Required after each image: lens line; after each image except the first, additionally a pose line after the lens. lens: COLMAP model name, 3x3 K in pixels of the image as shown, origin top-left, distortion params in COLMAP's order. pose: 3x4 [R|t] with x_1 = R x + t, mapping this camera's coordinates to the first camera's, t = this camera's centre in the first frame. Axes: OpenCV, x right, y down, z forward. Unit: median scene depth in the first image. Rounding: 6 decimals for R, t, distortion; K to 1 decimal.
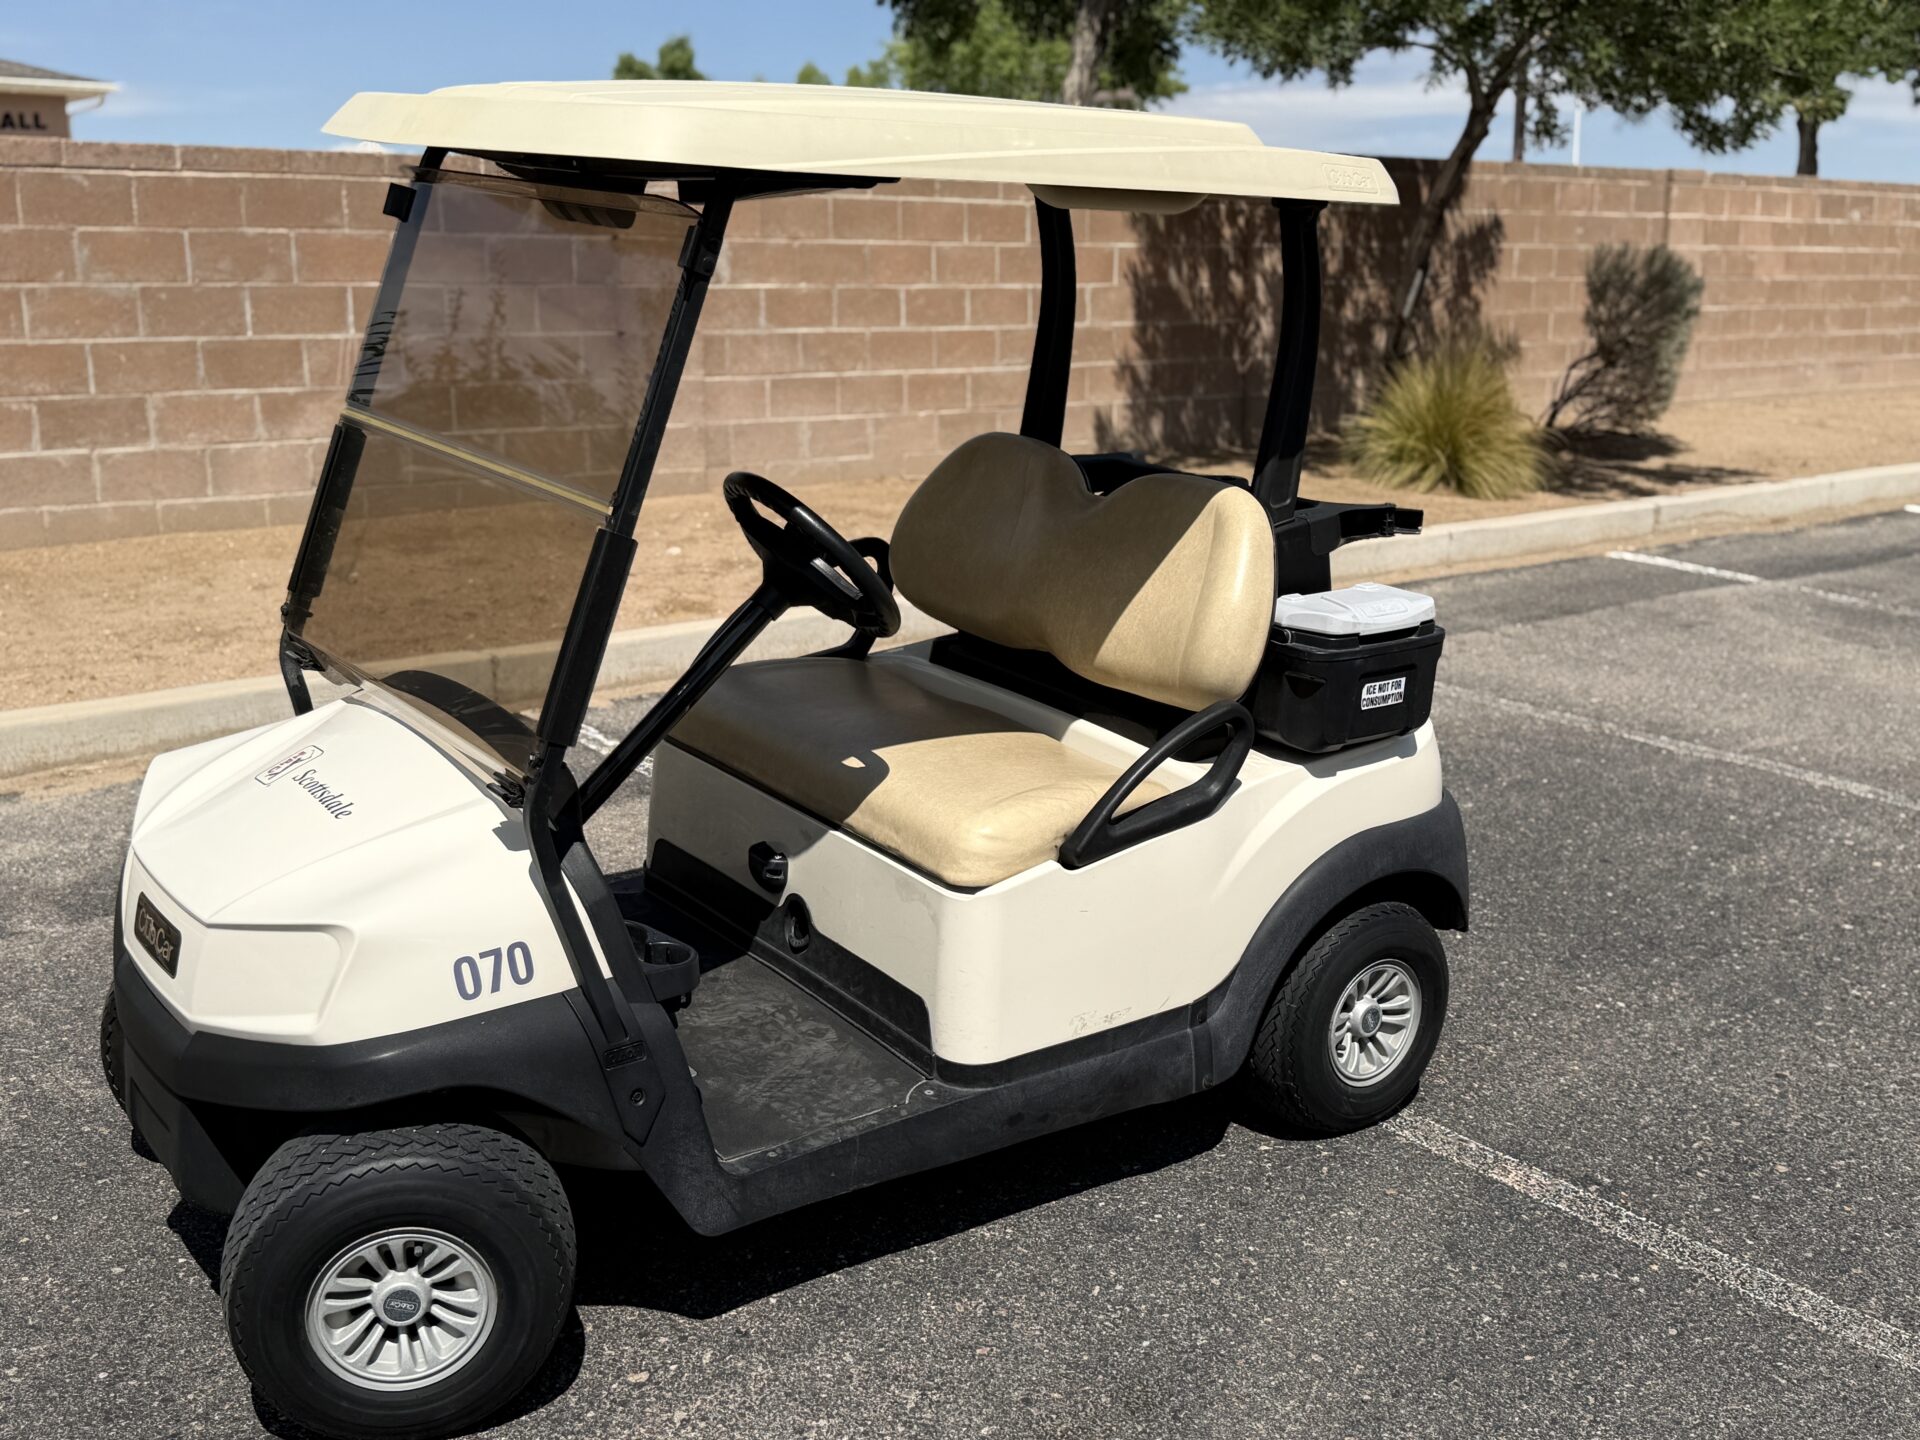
lens RADIAL K [[2060.5, 0, 950.2], [0, 2060.5, 721.2], [0, 0, 1]] dist [0.016028, 0.000000]
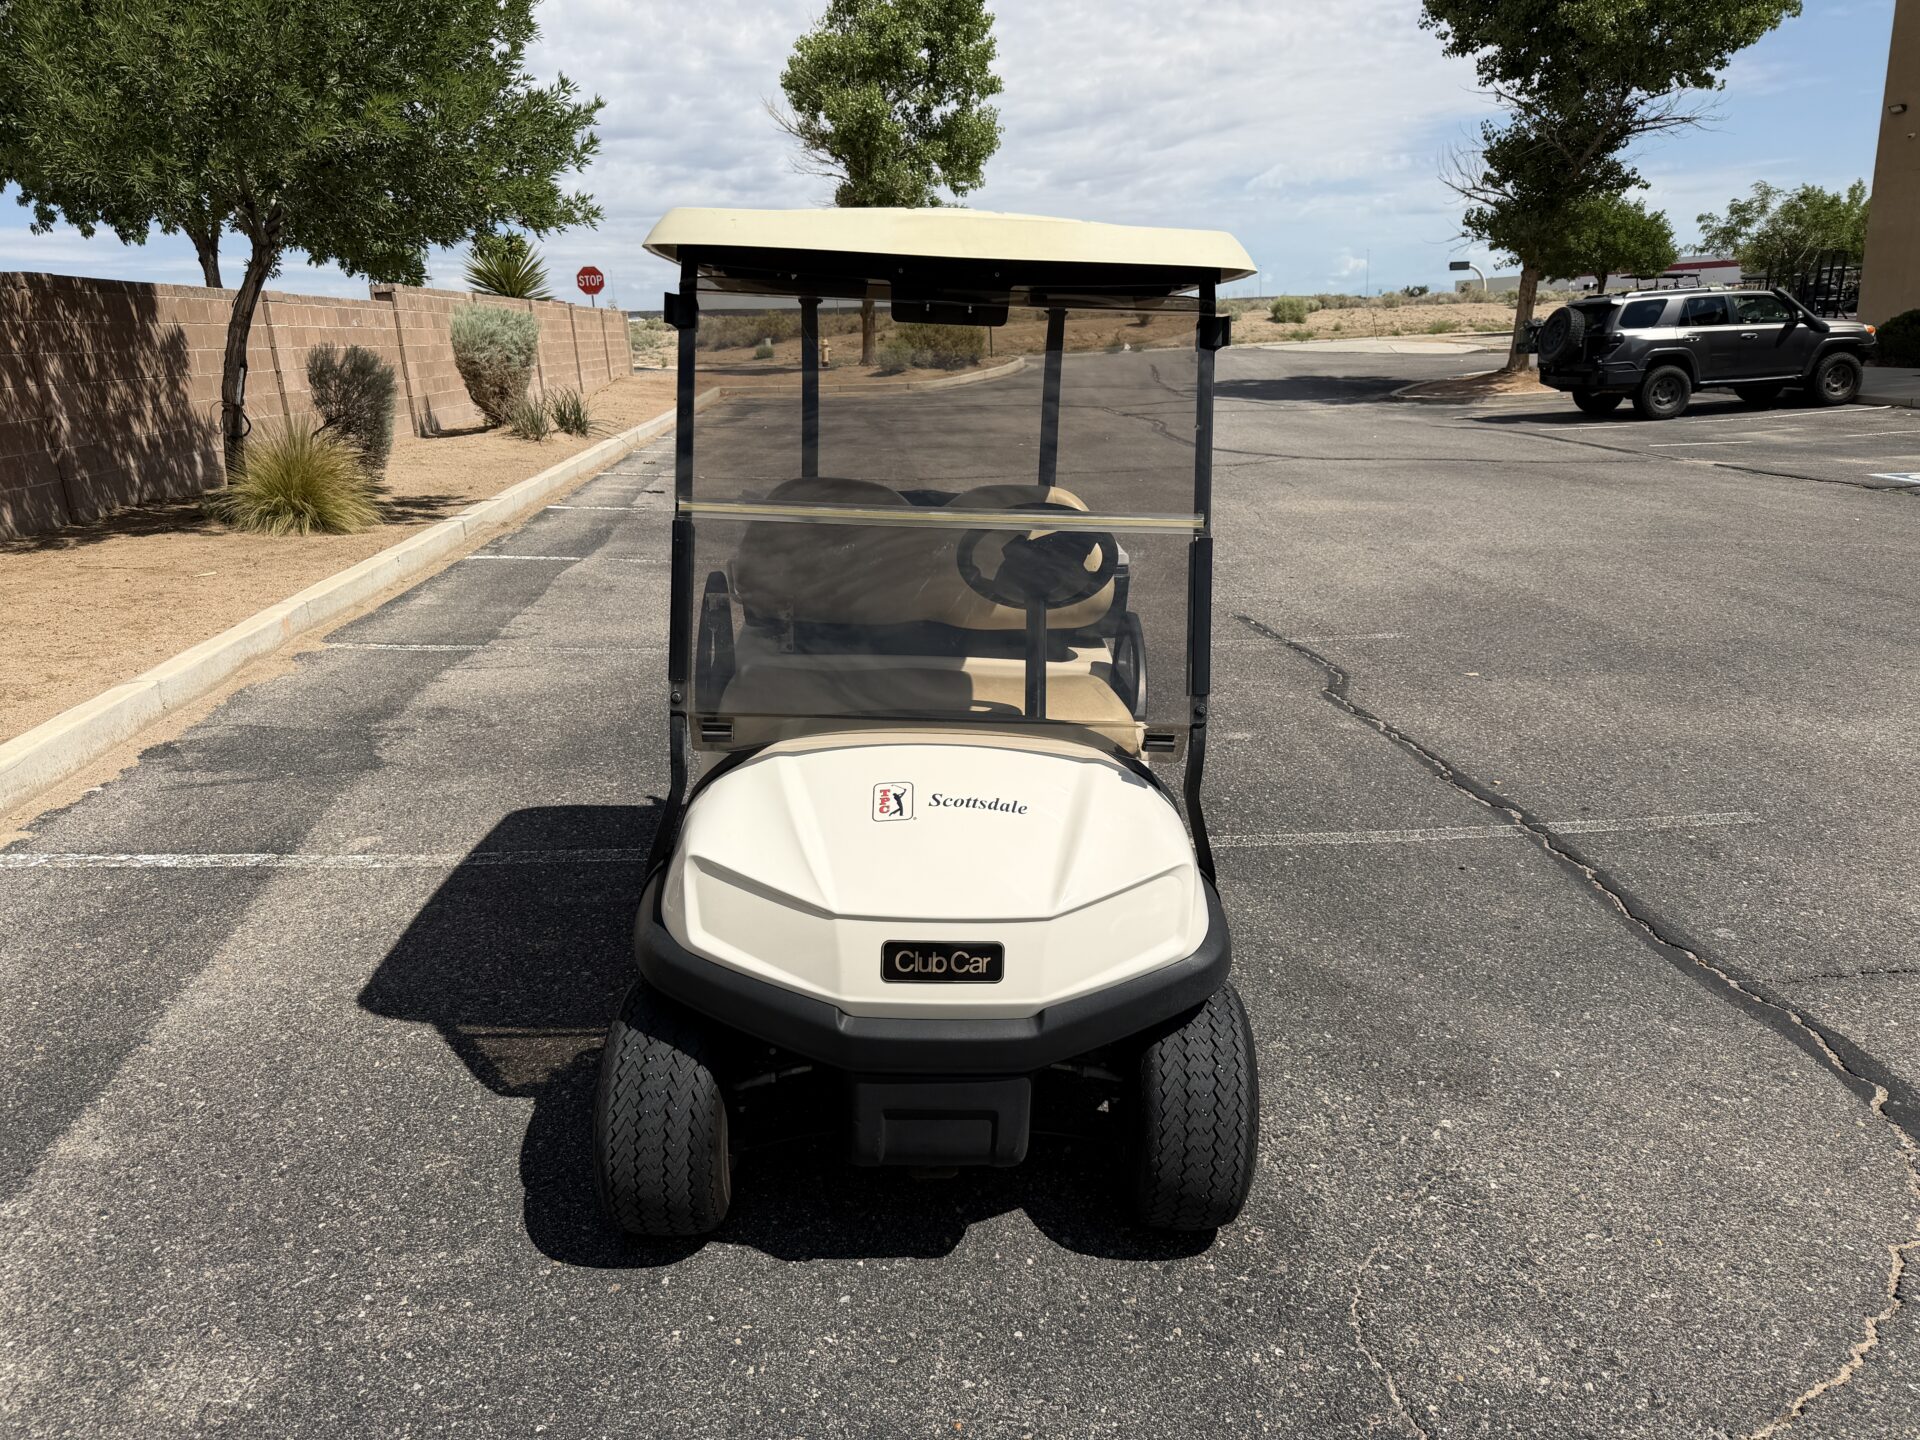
lens RADIAL K [[1361.1, 0, 959.3], [0, 1361.1, 719.0], [0, 0, 1]] dist [0.012119, -0.027029]
pose [[0.549177, -0.246175, 0.798626, -0.235834], [0.212266, 0.965379, 0.151611, -0.035059], [-0.808299, 0.086260, 0.582418, 0.135717]]
